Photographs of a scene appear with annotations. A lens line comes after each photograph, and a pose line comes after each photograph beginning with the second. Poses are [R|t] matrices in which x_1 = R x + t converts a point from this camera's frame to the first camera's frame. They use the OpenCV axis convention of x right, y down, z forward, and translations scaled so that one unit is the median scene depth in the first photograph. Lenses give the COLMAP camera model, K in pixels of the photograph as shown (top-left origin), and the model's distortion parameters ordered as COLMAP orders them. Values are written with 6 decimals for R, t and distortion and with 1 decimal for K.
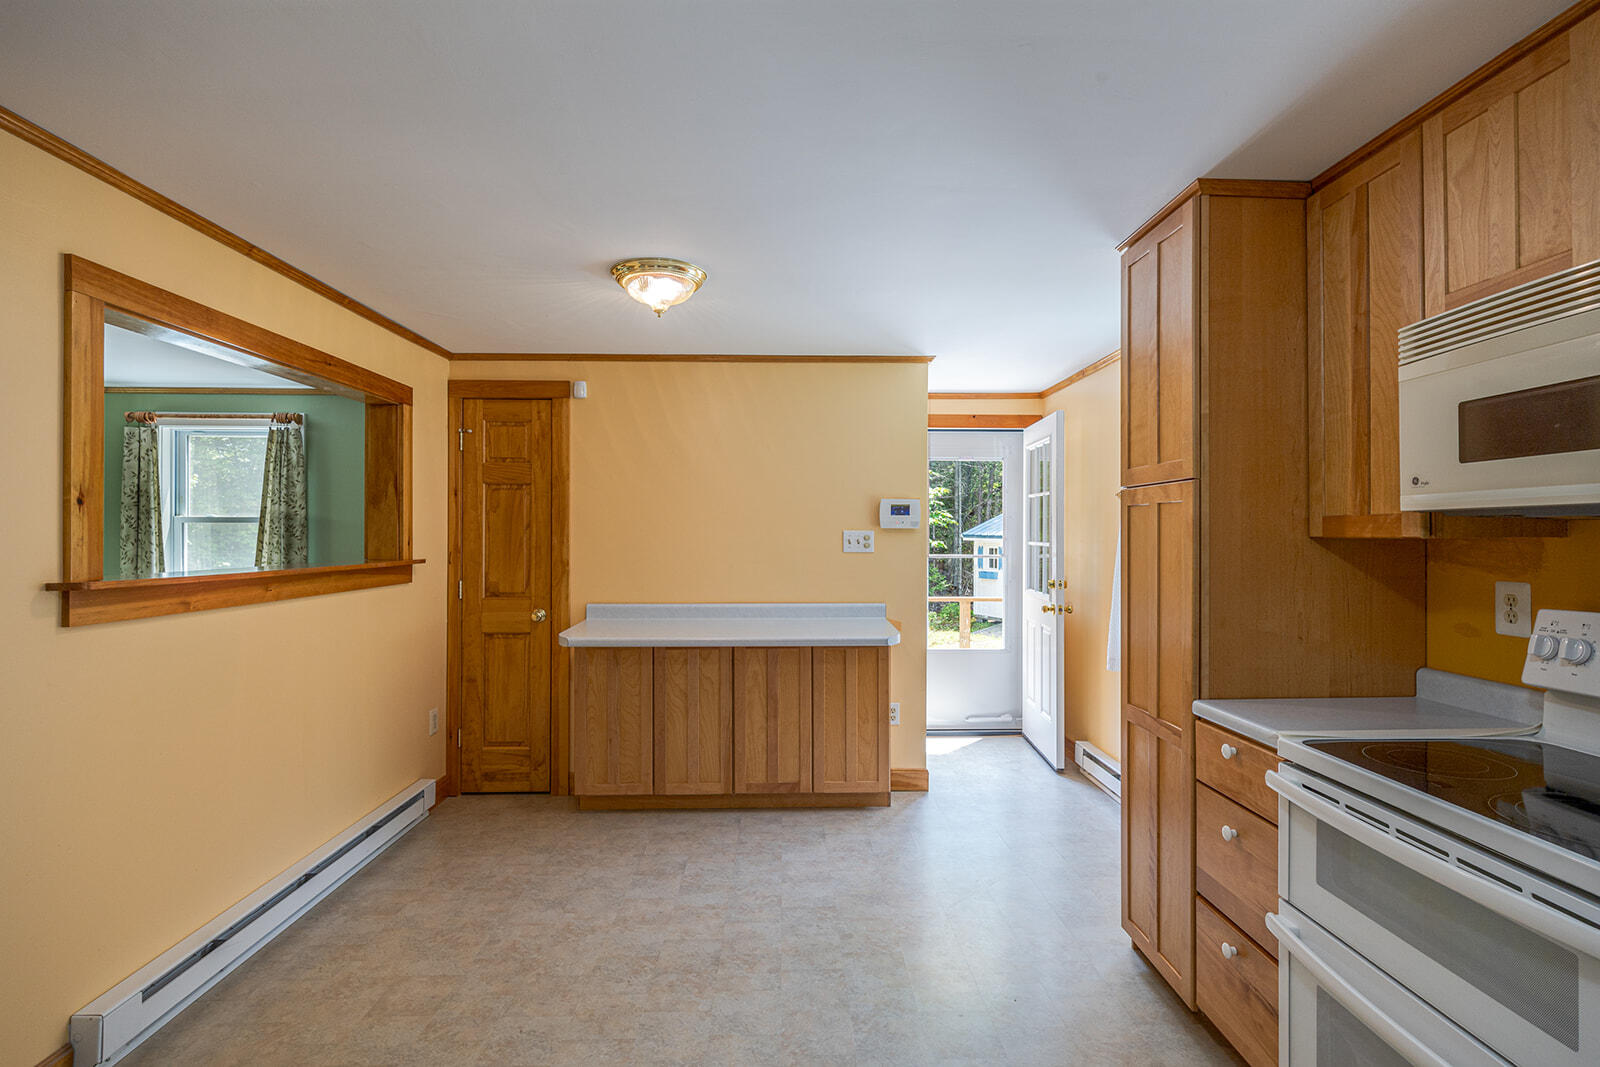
lens RADIAL K [[768.6, 0, 809.0], [0, 768.6, 534.0], [0, 0, 1]] dist [0.000075, -0.000267]
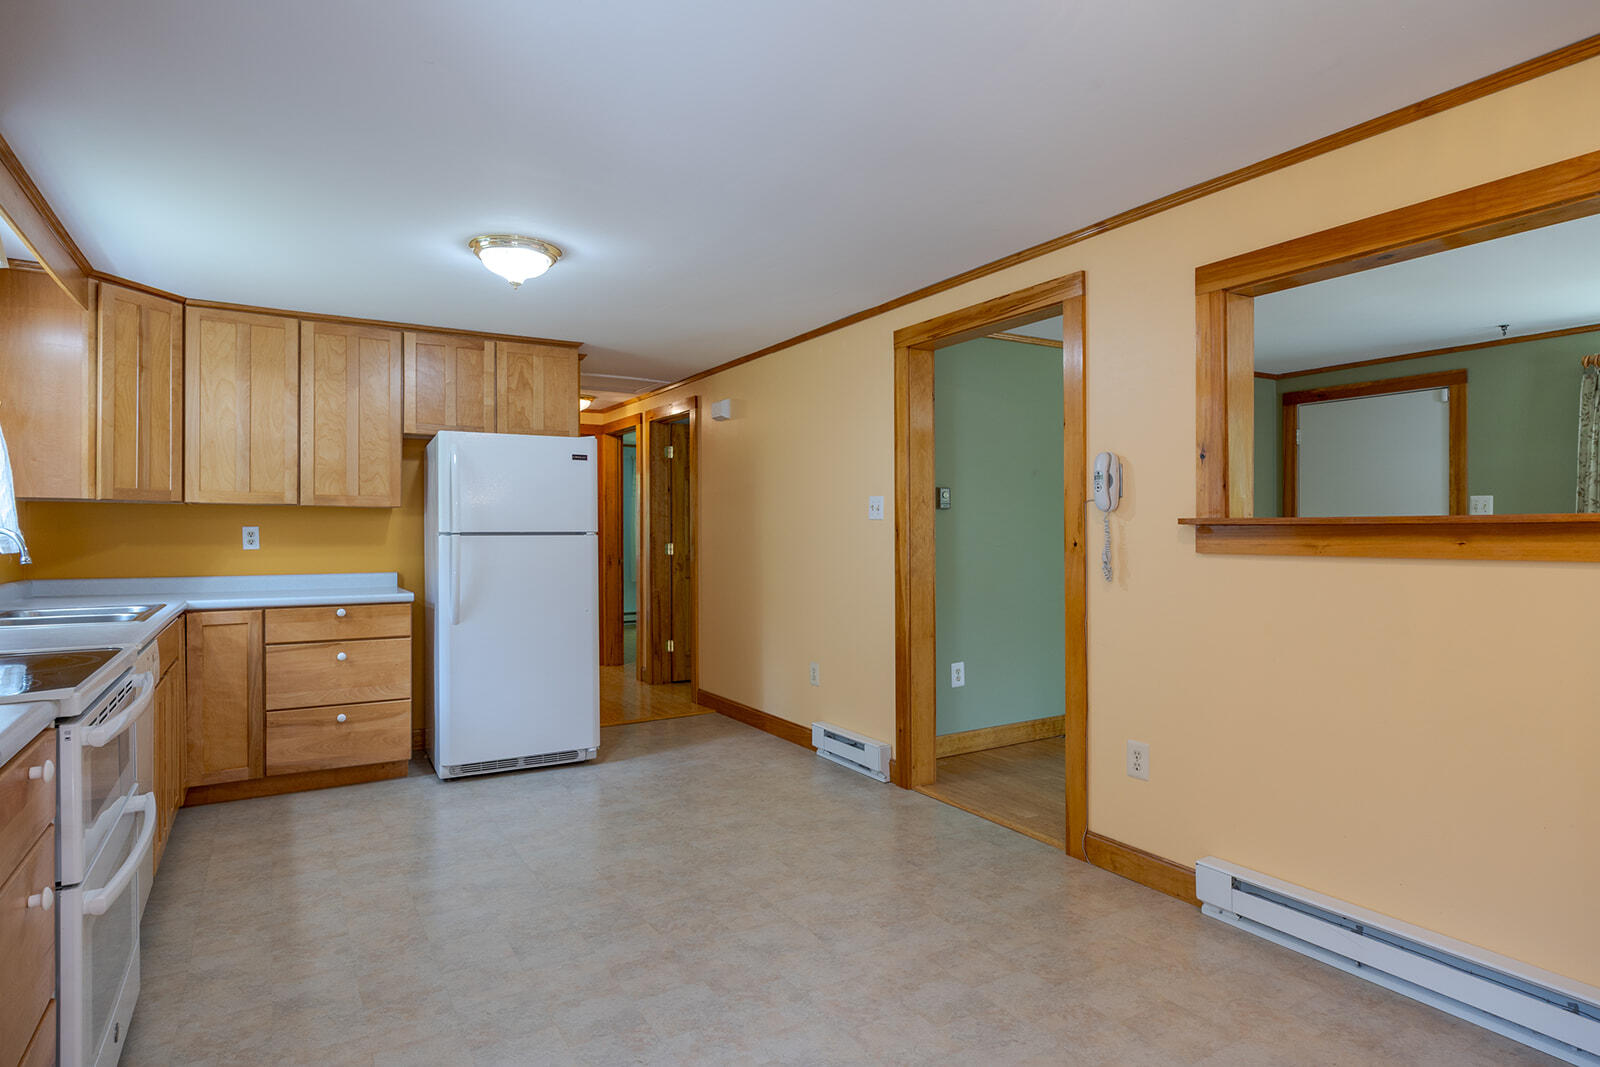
lens RADIAL K [[894.9, 0, 811.0], [0, 894.9, 532.0], [0, 0, 1]] dist [0.003684, 0.000877]
pose [[-0.867533, 0.001654, -0.497377, 0.357520], [0.002099, 0.999998, -0.000337, 0.082520], [0.497375, -0.001337, -0.867534, 1.935815]]
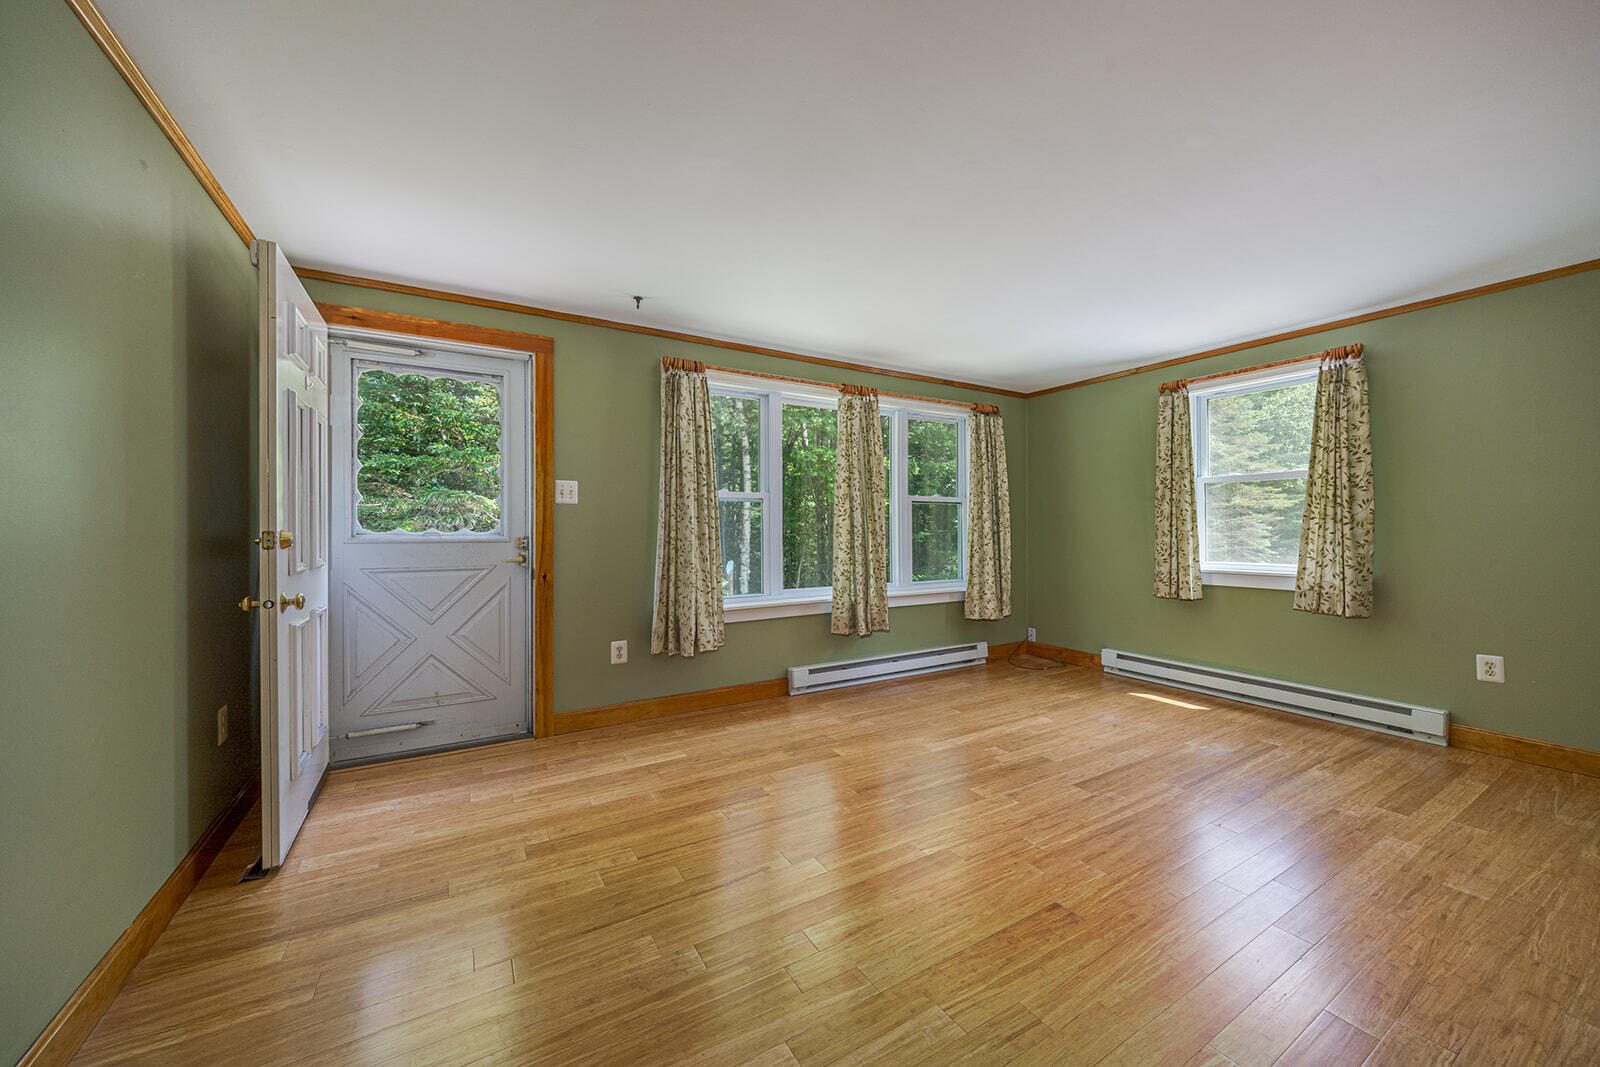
lens RADIAL K [[588.9, 0, 801.9], [0, 588.9, 531.6], [0, 0, 1]] dist [-0.000680, -0.000043]
pose [[0.490345, -0.000931, -0.871528, -0.403556], [0.000427, 1.000000, -0.000828, 0.053636], [0.871528, 0.000034, 0.490345, 0.137073]]
